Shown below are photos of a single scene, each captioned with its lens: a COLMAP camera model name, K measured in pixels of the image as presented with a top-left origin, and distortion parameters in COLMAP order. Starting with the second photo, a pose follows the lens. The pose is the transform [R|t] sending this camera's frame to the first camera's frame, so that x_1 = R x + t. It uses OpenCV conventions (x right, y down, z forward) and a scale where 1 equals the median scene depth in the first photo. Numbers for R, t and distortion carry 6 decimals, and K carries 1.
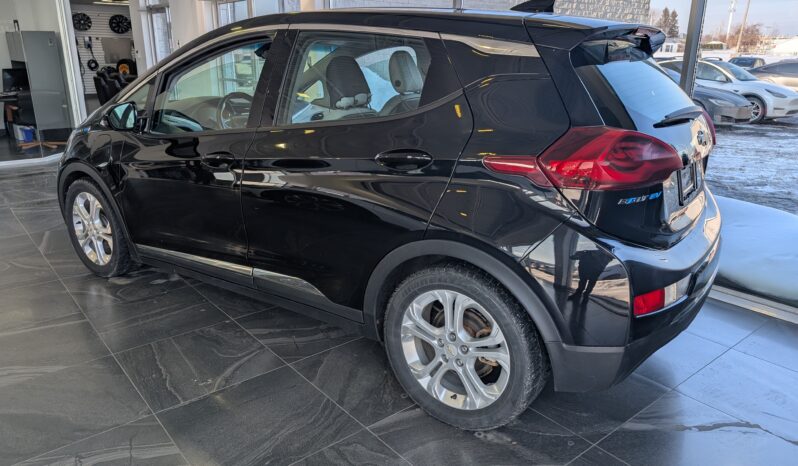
lens RADIAL K [[569.1, 0, 382.8], [0, 569.1, 214.8], [0, 0, 1]] dist [0.052601, -0.097982]
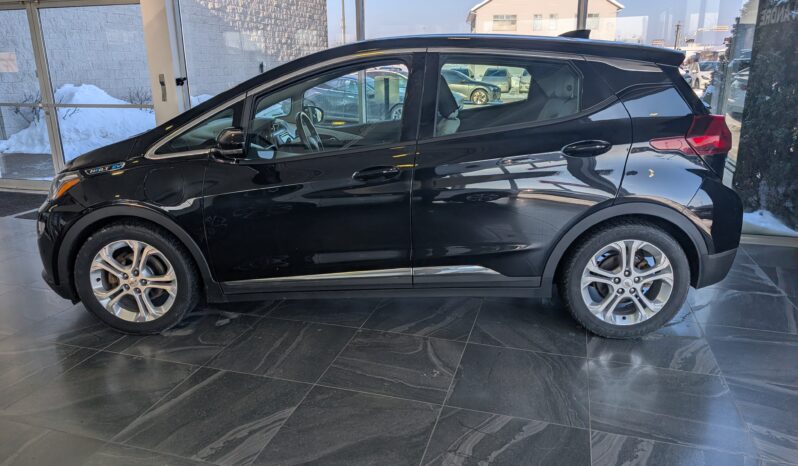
lens RADIAL K [[569.1, 0, 382.8], [0, 569.1, 214.8], [0, 0, 1]] dist [0.052601, -0.097982]
pose [[0.832109, -0.153339, 0.532994, -0.887742], [0.163783, 0.986099, 0.027997, -0.050902], [-0.529877, 0.063999, 0.845656, 0.104424]]
